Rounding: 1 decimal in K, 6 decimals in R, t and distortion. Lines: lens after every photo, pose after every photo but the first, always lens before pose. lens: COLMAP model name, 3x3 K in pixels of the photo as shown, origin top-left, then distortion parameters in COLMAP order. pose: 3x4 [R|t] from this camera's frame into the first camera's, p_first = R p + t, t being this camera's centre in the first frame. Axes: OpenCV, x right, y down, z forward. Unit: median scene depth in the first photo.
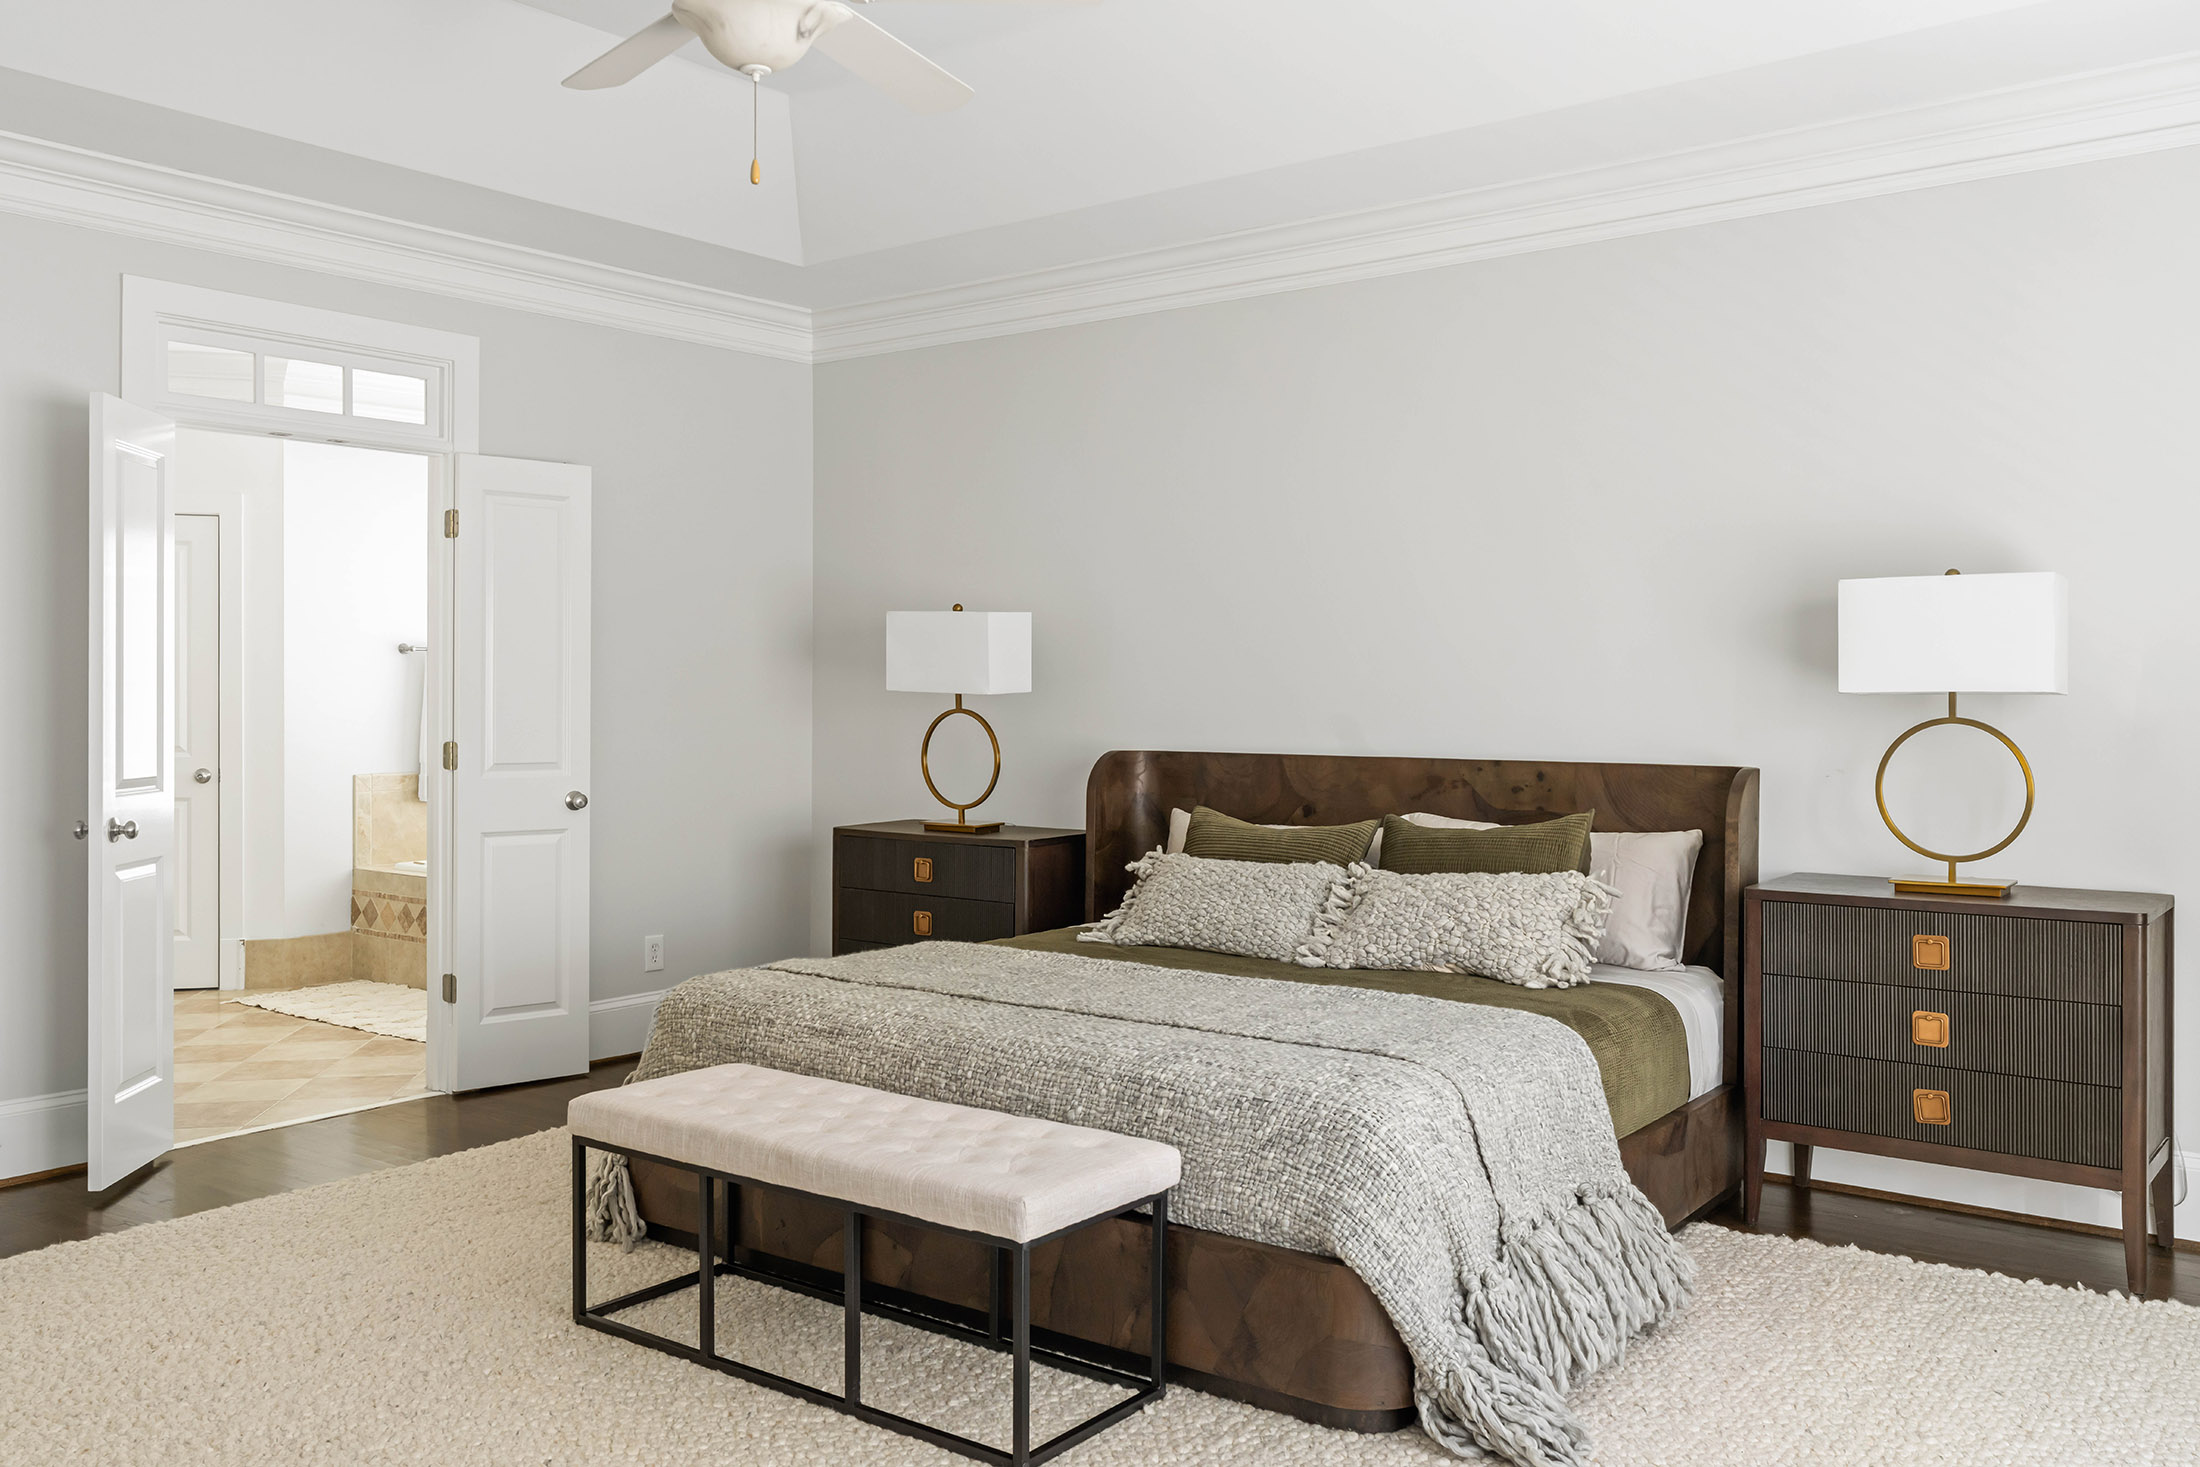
lens RADIAL K [[1834.4, 0, 1100.0], [0, 1834.4, 733.5], [0, 0, 1]] dist [0.000103, -0.003035]
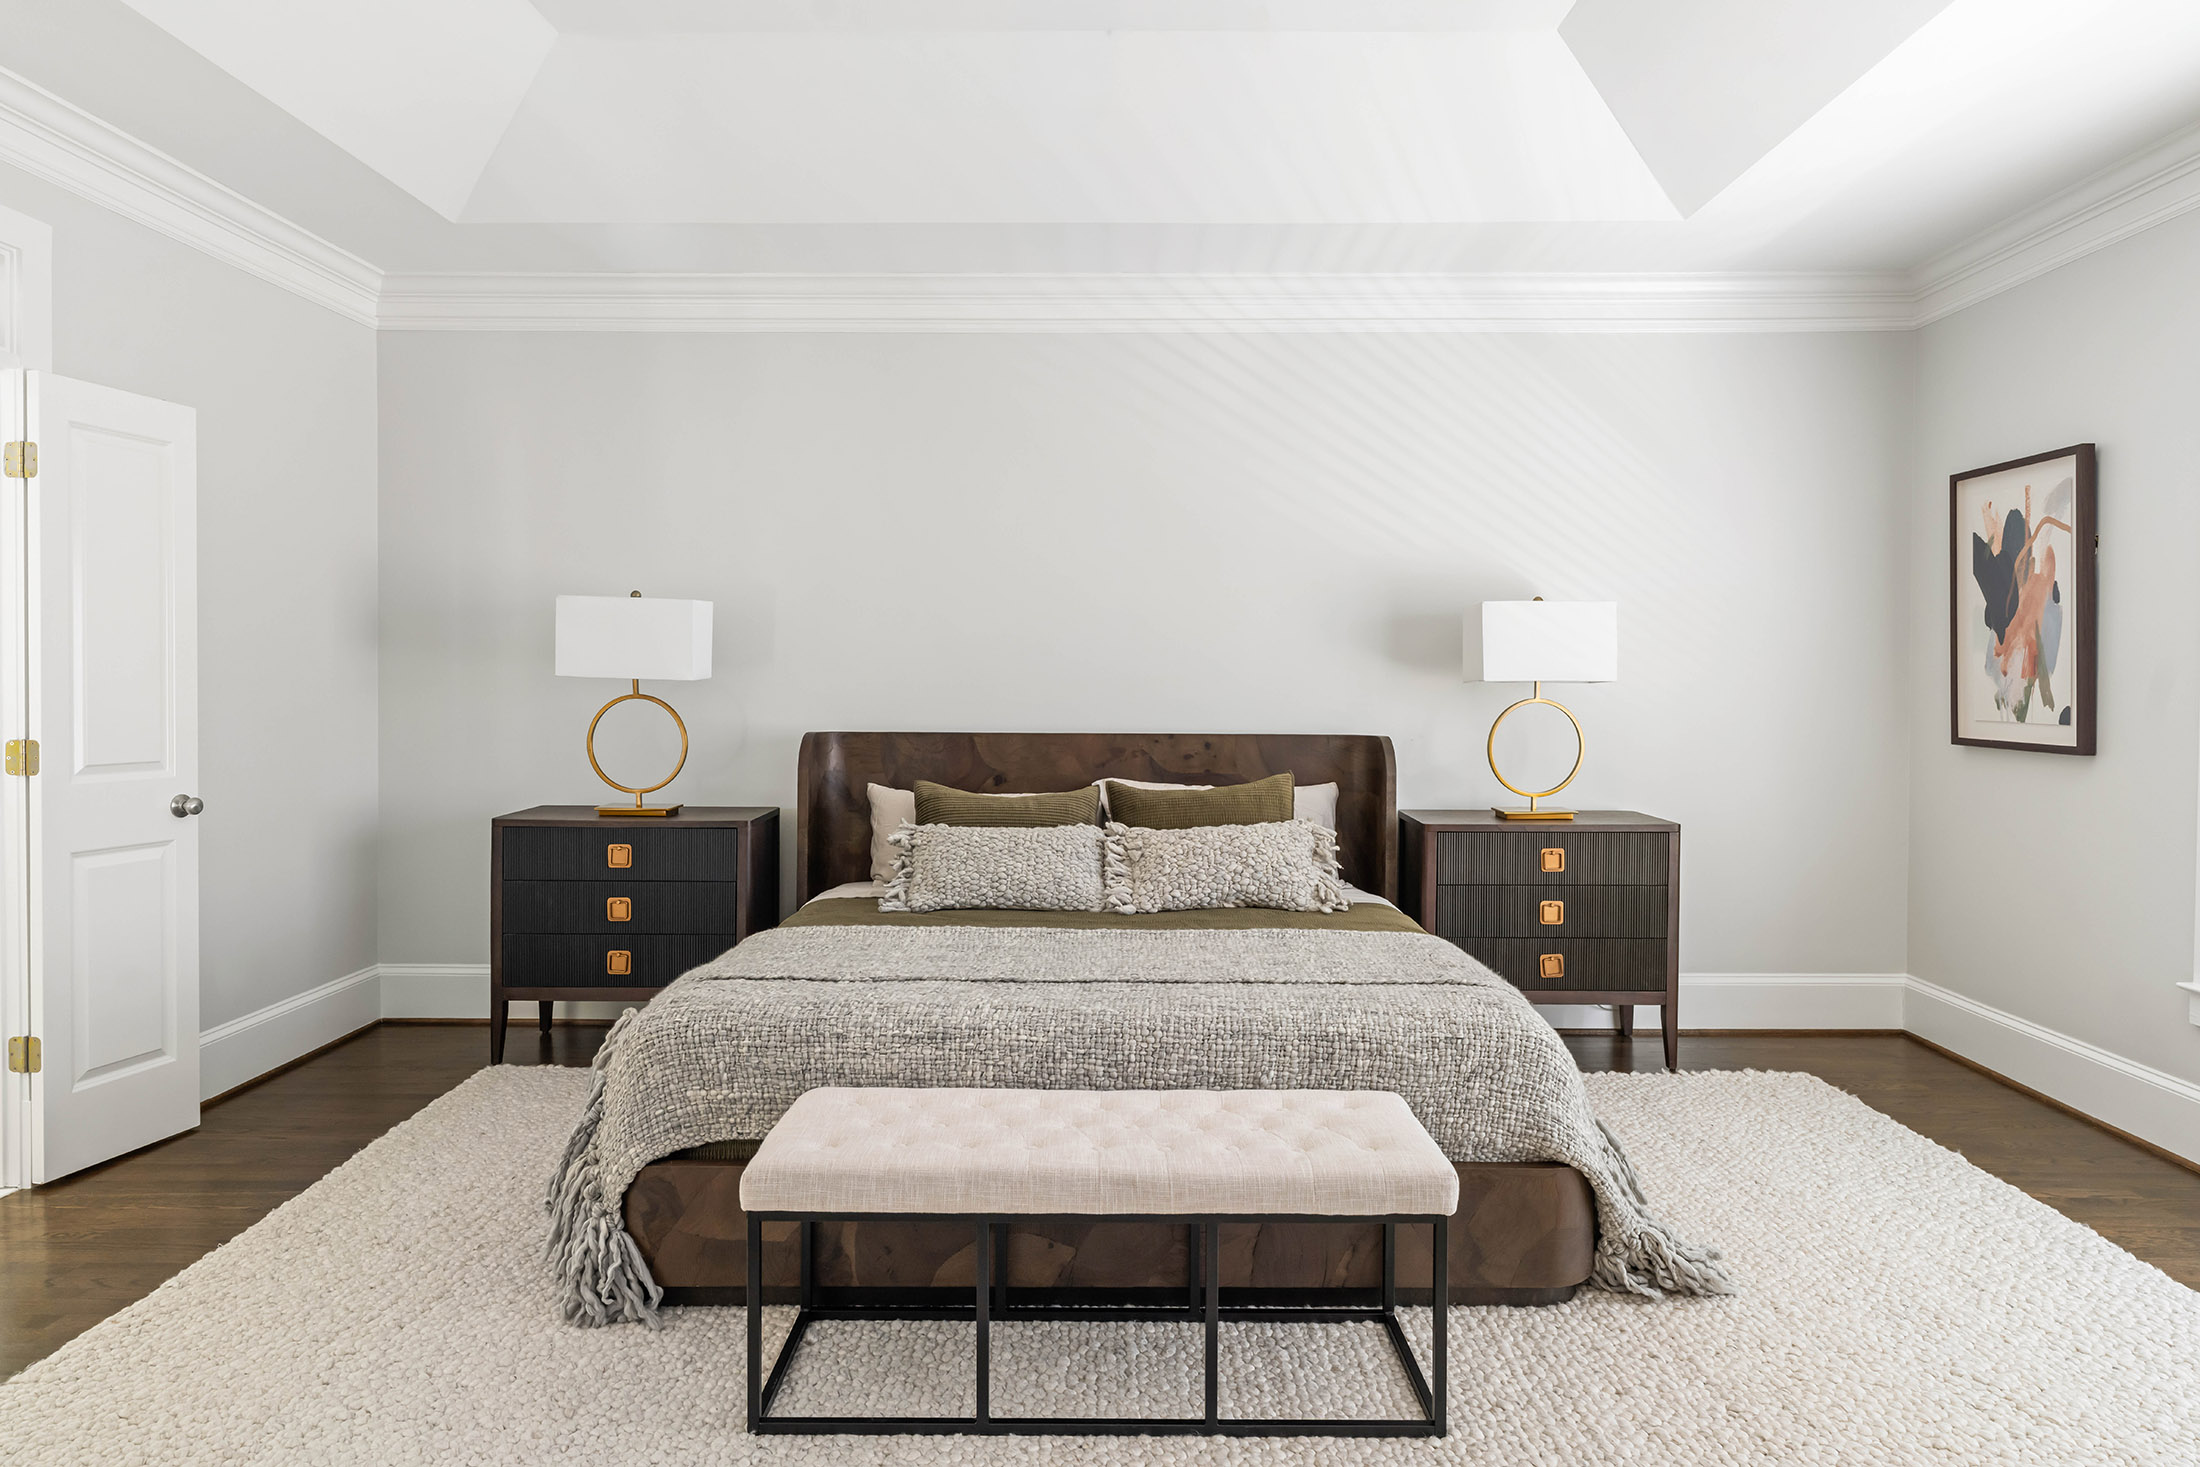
lens RADIAL K [[1325.7, 0, 1100.0], [0, 1325.7, 733.5], [0, 0, 1]] dist [-0.002434, -0.000090]
pose [[0.794054, -0.022348, 0.607436, -0.393743], [0.010989, 0.999688, 0.022414, -0.006906], [-0.607747, -0.011123, 0.794053, 0.325400]]
